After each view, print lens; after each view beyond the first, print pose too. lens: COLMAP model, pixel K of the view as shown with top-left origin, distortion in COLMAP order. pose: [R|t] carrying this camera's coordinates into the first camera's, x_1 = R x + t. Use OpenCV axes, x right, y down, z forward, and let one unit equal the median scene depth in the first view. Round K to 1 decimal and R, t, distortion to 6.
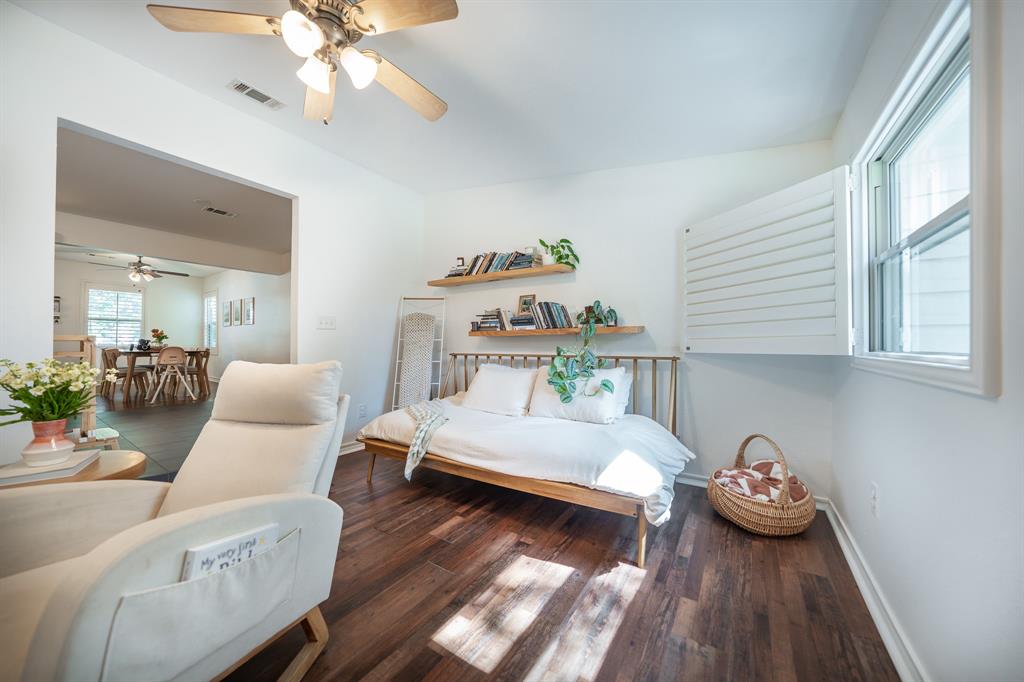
lens RADIAL K [[355.0, 0, 513.3], [0, 355.0, 341.0], [0, 0, 1]] dist [-0.011600, 0.000359]
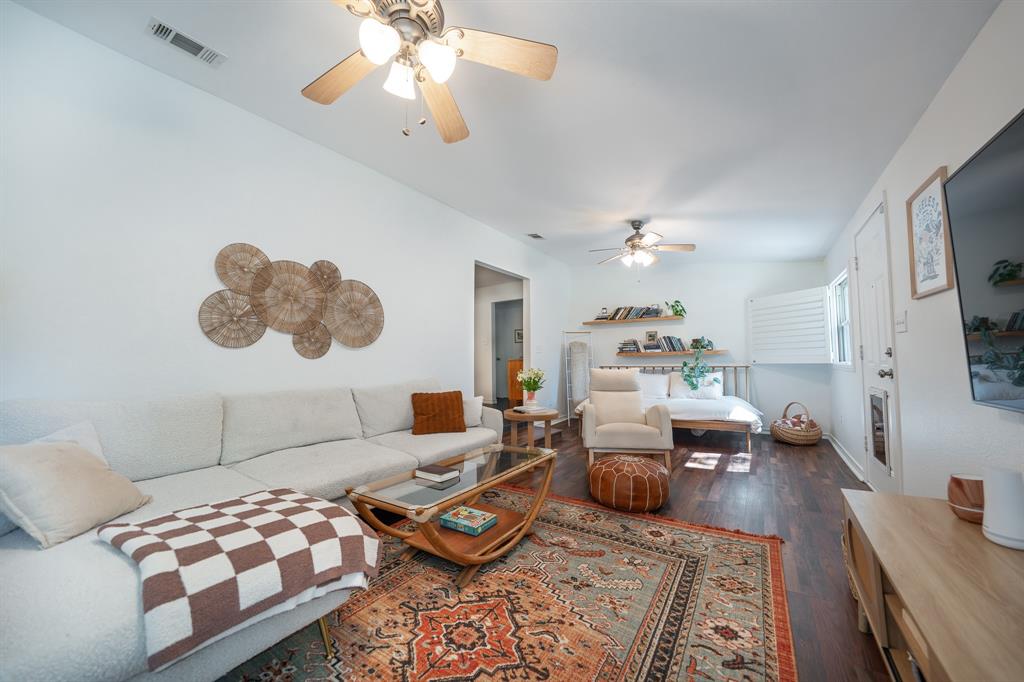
lens RADIAL K [[365.9, 0, 514.2], [0, 365.9, 341.5], [0, 0, 1]] dist [-0.018414, 0.000284]
pose [[0.999906, -0.010241, -0.009095, -0.683590], [0.009853, 0.999081, -0.041717, -0.016150], [0.009514, 0.041624, 0.999088, -0.853933]]
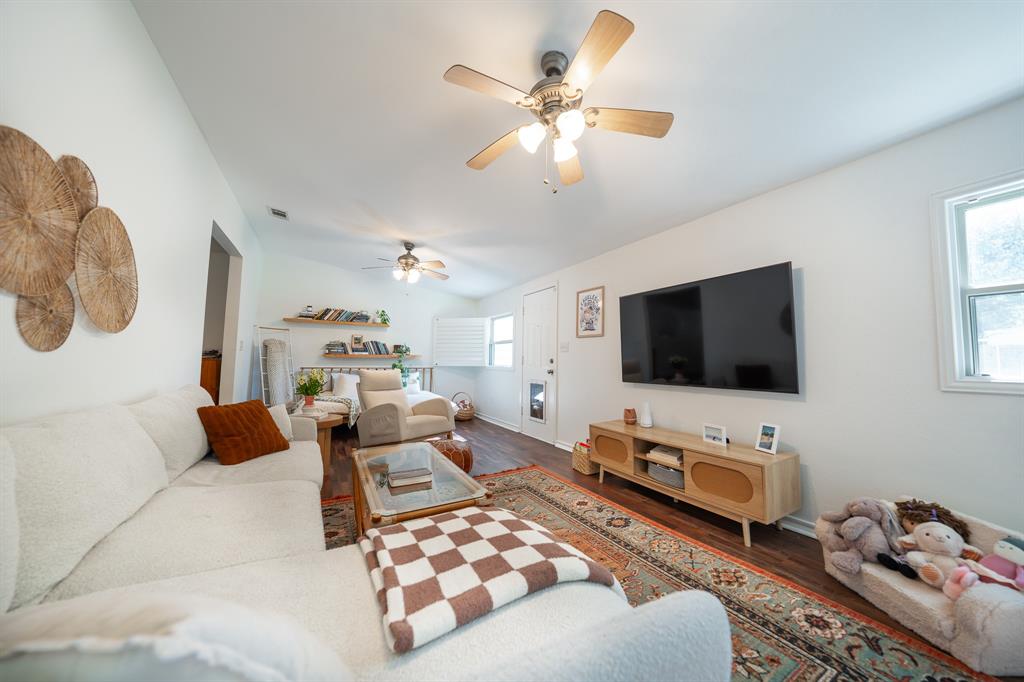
lens RADIAL K [[355.0, 0, 513.3], [0, 355.0, 341.0], [0, 0, 1]] dist [-0.011600, 0.000359]
pose [[0.471207, 0.057380, 0.880154, -1.337950], [-0.019351, 0.998314, -0.054723, -0.016764], [-0.881810, 0.008754, 0.471523, -0.638073]]
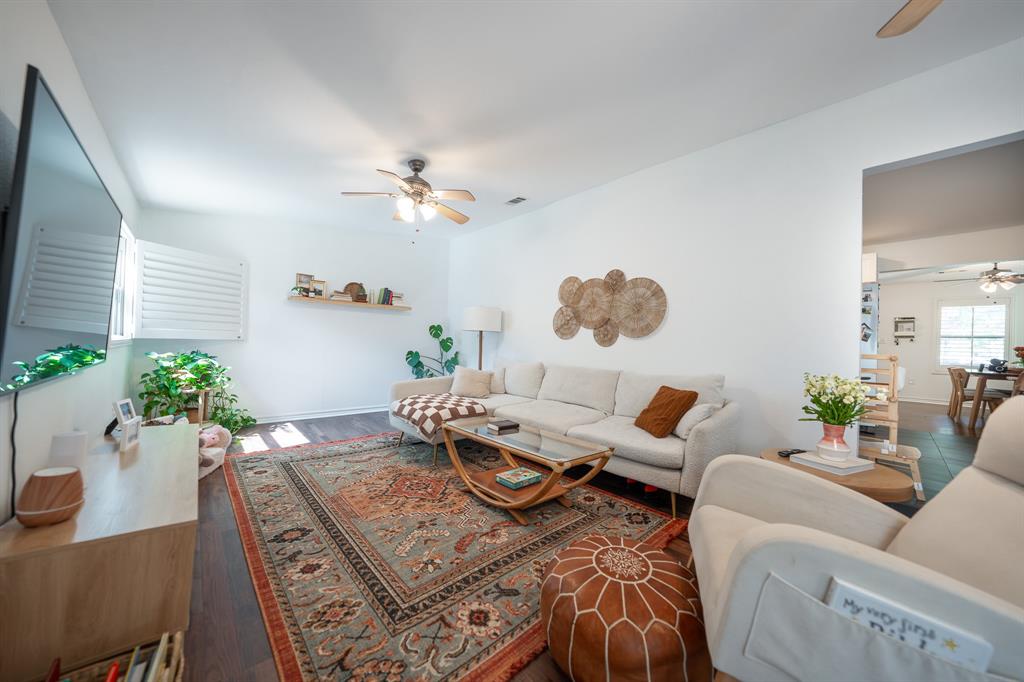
lens RADIAL K [[355.0, 0, 513.3], [0, 355.0, 341.0], [0, 0, 1]] dist [-0.011600, 0.000359]
pose [[-0.241283, -0.020738, -0.970233, 0.067967], [-0.025229, 0.999568, -0.015091, -0.008618], [0.970127, 0.020837, -0.241702, 0.088757]]
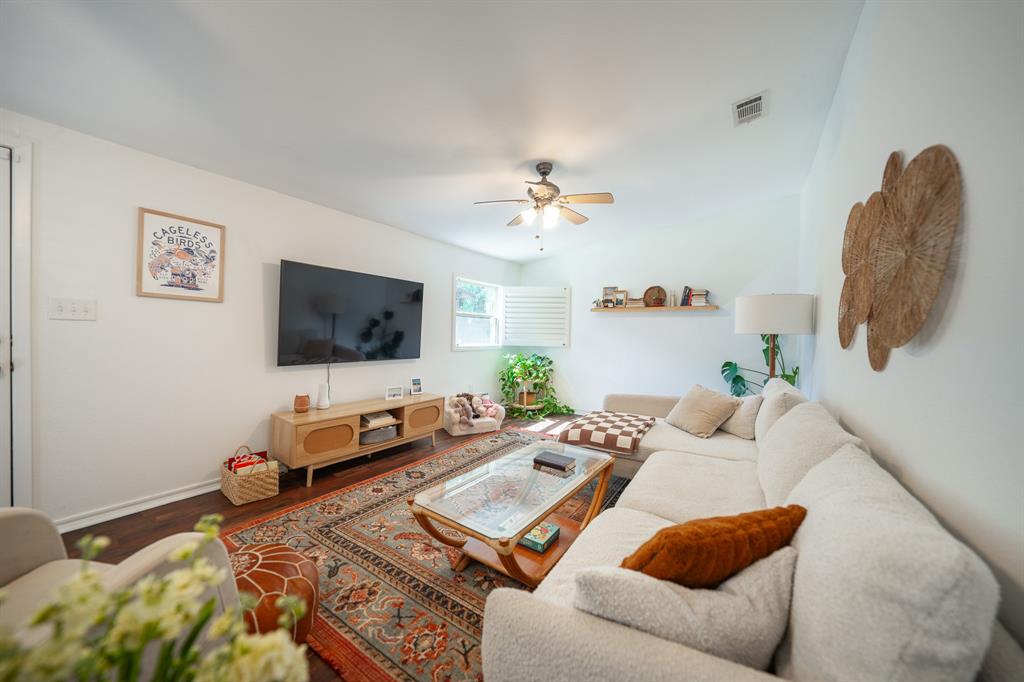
lens RADIAL K [[365.9, 0, 514.2], [0, 365.9, 341.5], [0, 0, 1]] dist [-0.018414, 0.000284]
pose [[-0.999597, -0.028289, 0.002498, -0.751225], [-0.028255, 0.999517, 0.012955, -0.049167], [-0.002863, 0.012879, -0.999913, 0.574502]]
